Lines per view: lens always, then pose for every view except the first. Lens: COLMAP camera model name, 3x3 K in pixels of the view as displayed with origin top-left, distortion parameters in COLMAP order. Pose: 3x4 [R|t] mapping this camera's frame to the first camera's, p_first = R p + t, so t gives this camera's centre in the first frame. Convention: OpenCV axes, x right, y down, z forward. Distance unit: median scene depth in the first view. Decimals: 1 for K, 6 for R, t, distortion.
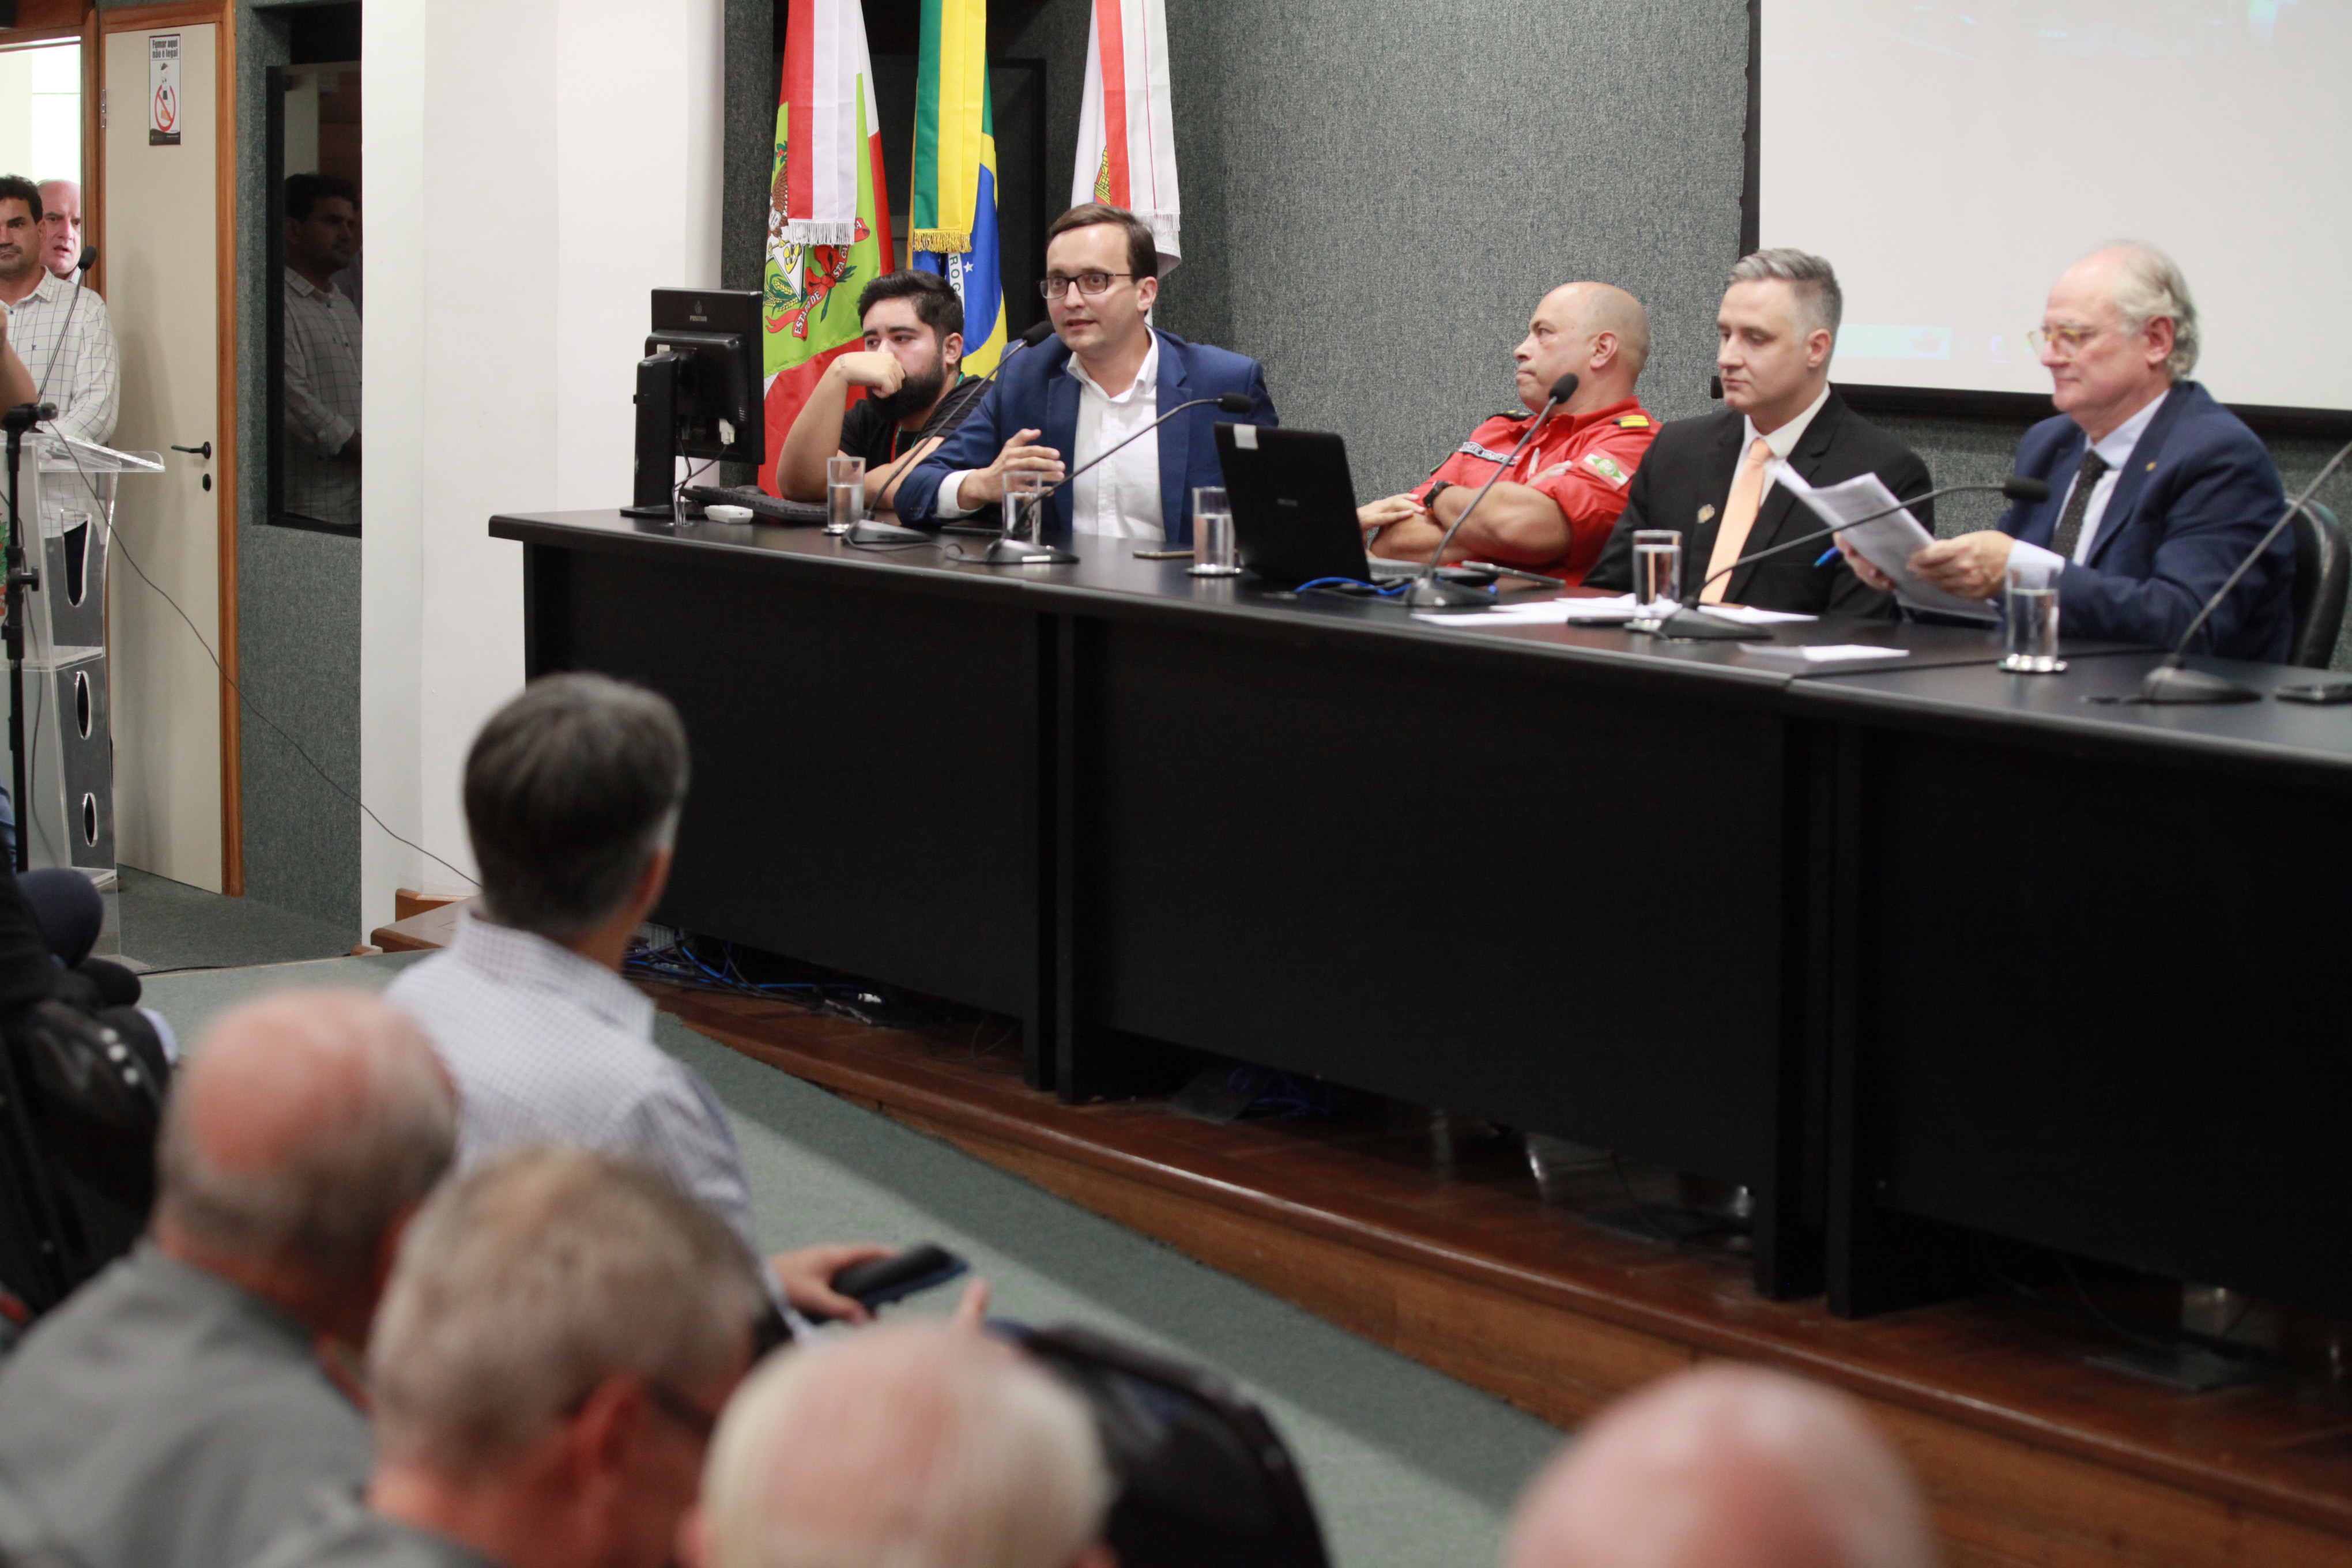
lens RADIAL K [[4596.2, 0, 1176.0], [0, 4596.2, 784.0], [0, 0, 1]] dist [-0.160530, -0.061419]
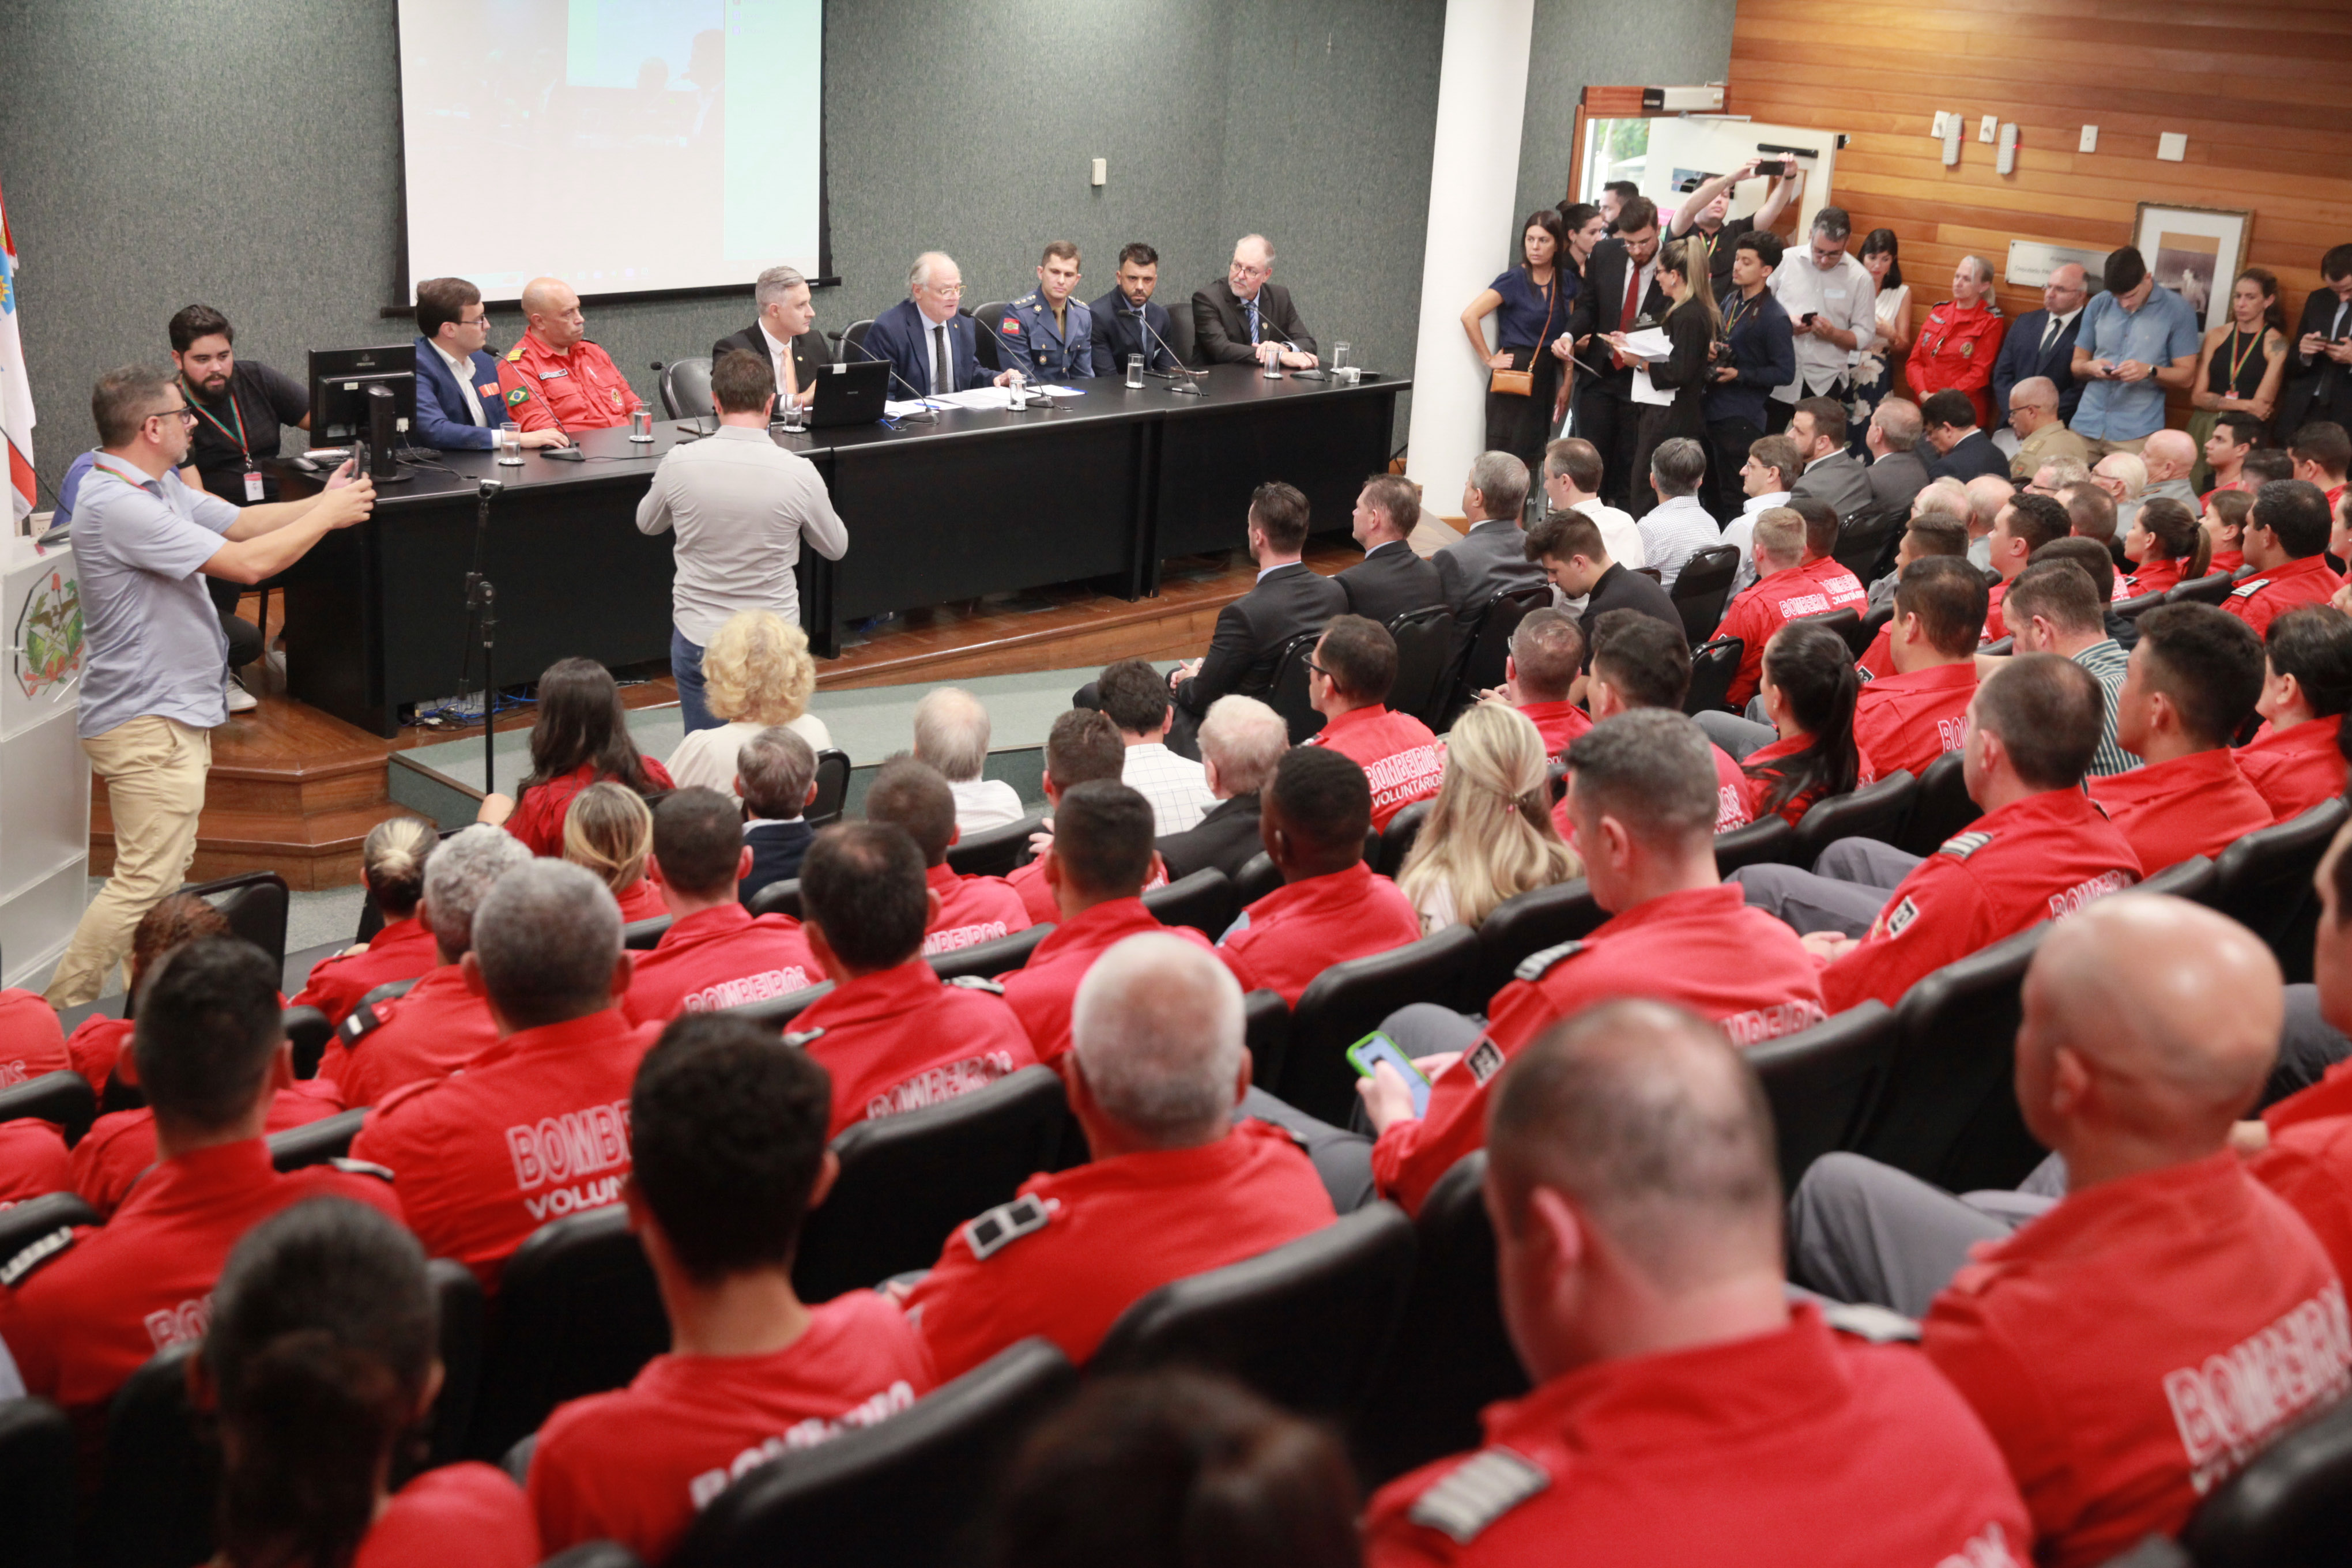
lens RADIAL K [[2746.6, 0, 1176.0], [0, 2746.6, 784.0], [0, 0, 1]] dist [0.059062, 0.023963]
pose [[-0.169719, -0.313550, 0.934281, -1.095416], [0.068539, 0.941984, 0.328586, -0.254140], [-0.983106, 0.119802, -0.138383, 0.796834]]
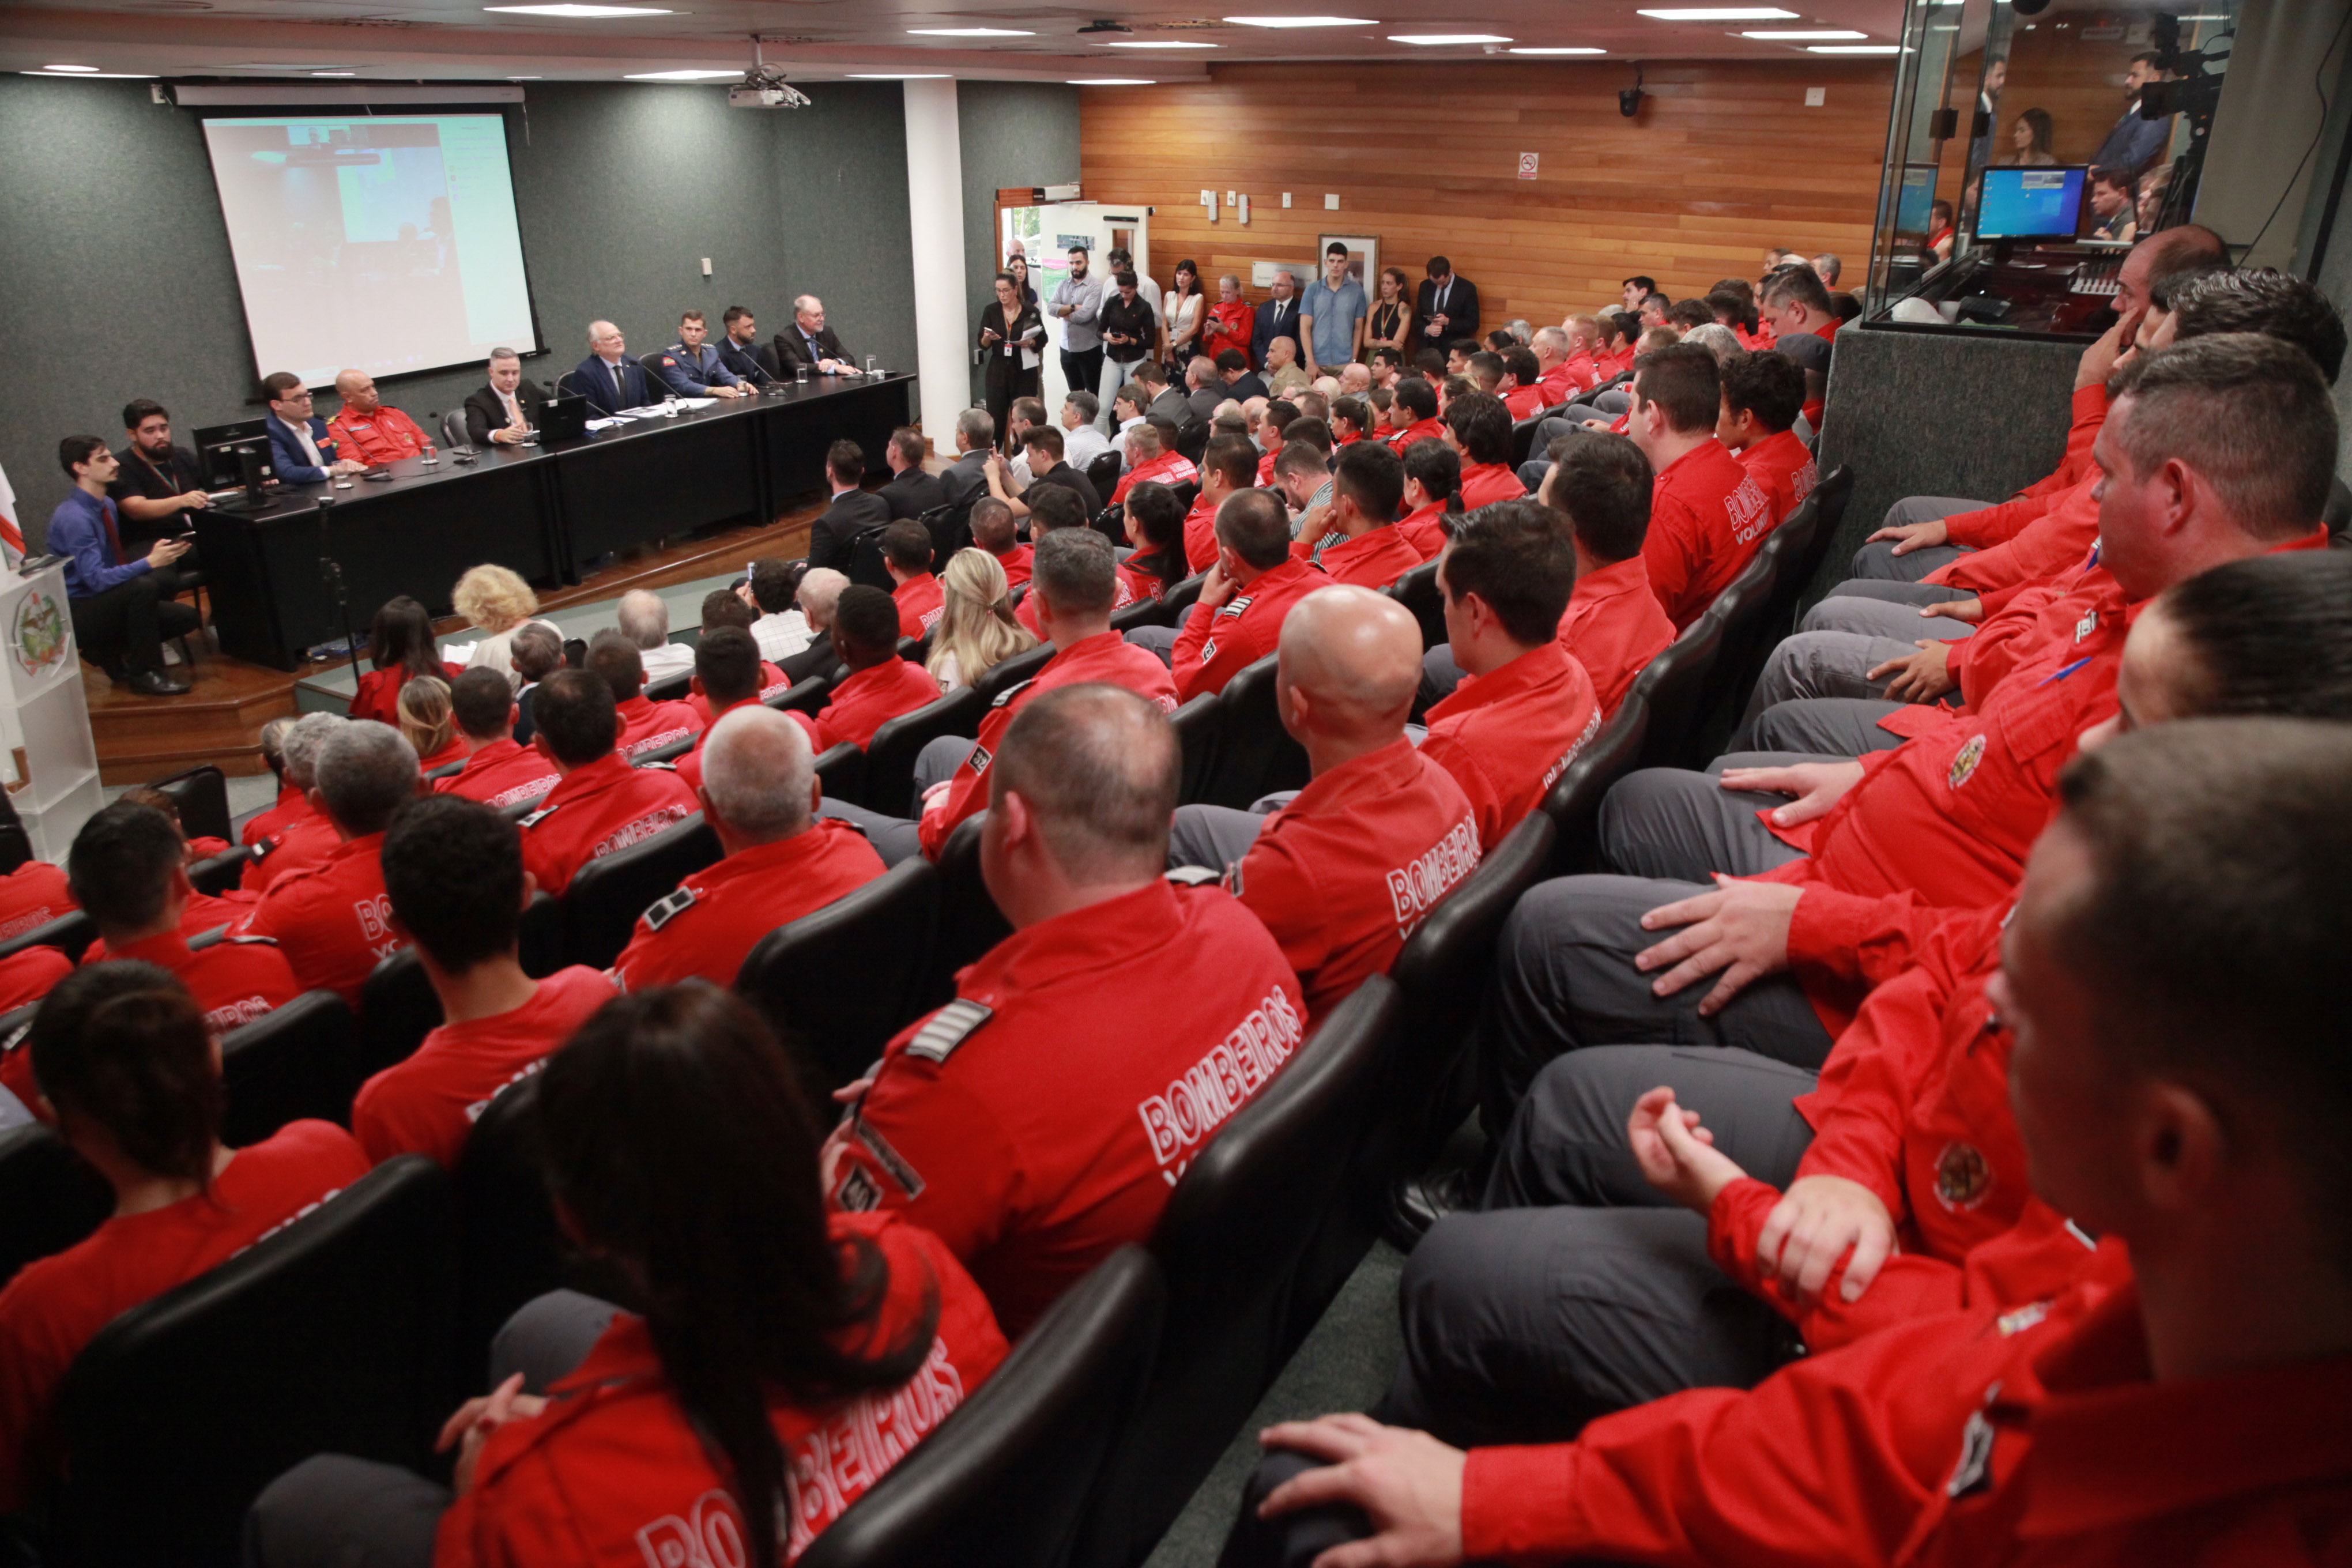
lens RADIAL K [[1595.5, 0, 1176.0], [0, 1595.5, 784.0], [0, 0, 1]] dist [-0.108922, 0.080025]
pose [[-0.401844, -0.363189, 0.840604, -1.071082], [0.118246, 0.889716, 0.440935, -0.232364], [-0.908042, 0.276585, -0.314581, 0.775298]]
